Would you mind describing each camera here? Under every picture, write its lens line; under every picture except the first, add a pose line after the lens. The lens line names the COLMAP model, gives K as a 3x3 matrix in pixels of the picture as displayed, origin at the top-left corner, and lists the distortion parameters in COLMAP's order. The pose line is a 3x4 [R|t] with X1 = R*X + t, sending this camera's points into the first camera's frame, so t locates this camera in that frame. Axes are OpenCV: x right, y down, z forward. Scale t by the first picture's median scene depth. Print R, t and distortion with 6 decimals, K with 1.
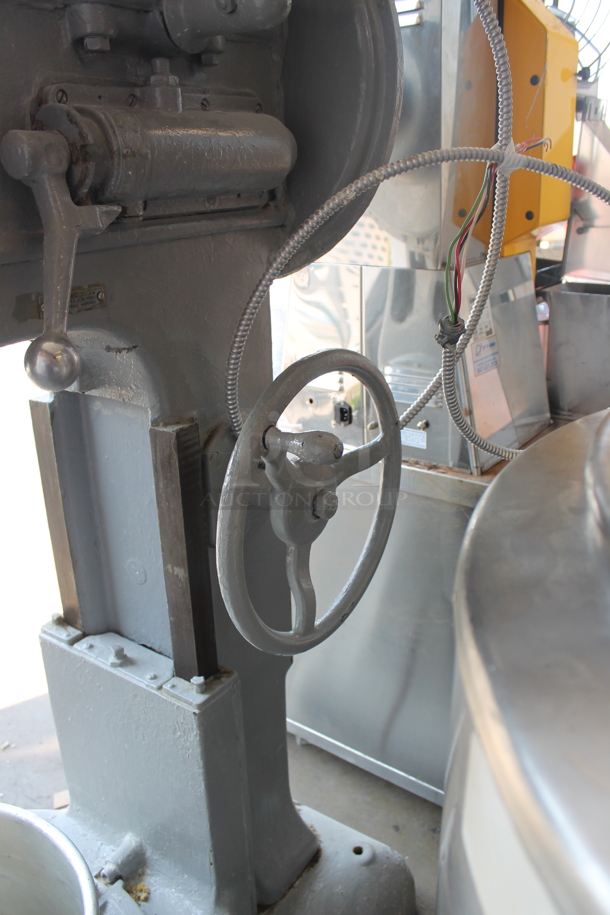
lens RADIAL K [[768.8, 0, 305.0], [0, 768.8, 457.5], [0, 0, 1]] dist [-0.166789, 0.120067]
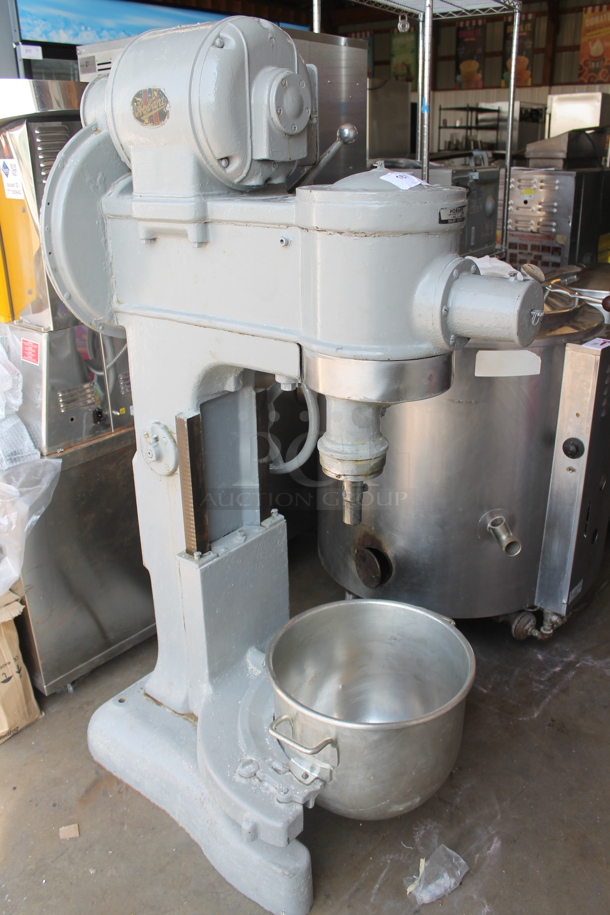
lens RADIAL K [[768.8, 0, 305.0], [0, 768.8, 457.5], [0, 0, 1]] dist [-0.166789, 0.120067]
pose [[0.072878, -0.365509, 0.927950, -1.808055], [0.371995, 0.873244, 0.314746, -0.406873], [-0.925369, 0.322255, 0.199608, 0.417918]]
